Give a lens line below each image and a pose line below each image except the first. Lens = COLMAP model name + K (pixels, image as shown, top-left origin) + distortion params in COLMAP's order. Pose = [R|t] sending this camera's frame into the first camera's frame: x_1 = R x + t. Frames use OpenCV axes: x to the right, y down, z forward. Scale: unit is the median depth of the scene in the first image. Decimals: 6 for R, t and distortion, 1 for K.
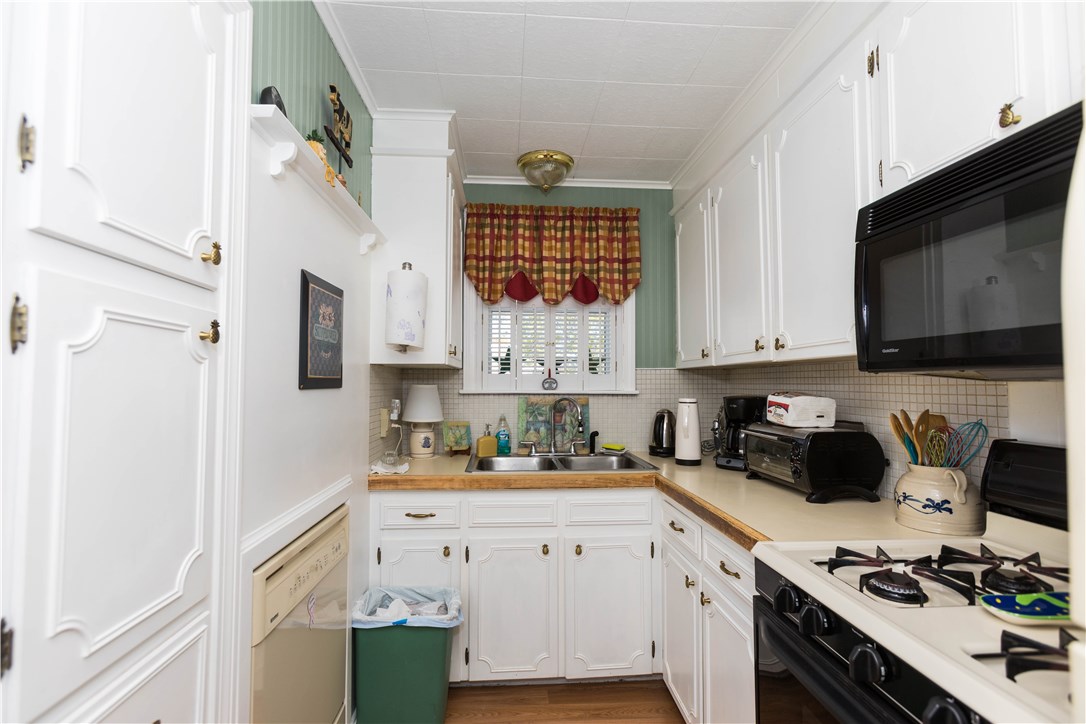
lens RADIAL K [[484.9, 0, 540.6], [0, 484.9, 364.6], [0, 0, 1]] dist [-0.020786, 0.020287]
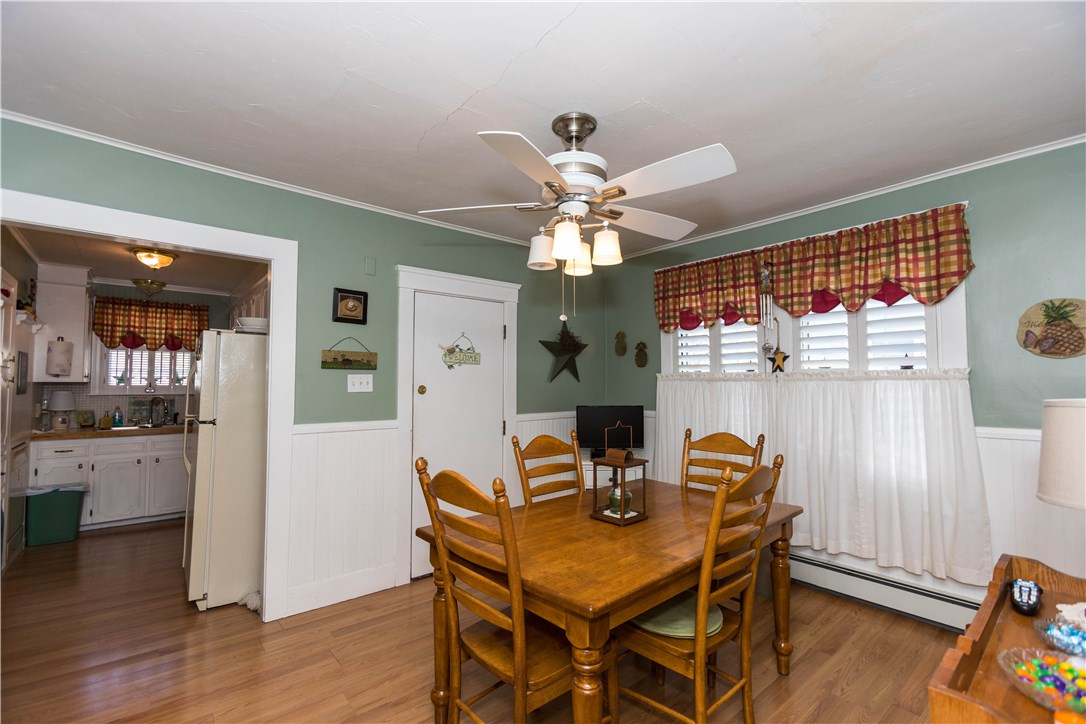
lens RADIAL K [[484.9, 0, 540.6], [0, 484.9, 364.6], [0, 0, 1]] dist [-0.020786, 0.020287]
pose [[0.810302, 0.025329, 0.585464, 0.156948], [-0.024707, 0.999654, -0.009053, -0.087253], [-0.585491, -0.007129, 0.810648, -1.551053]]
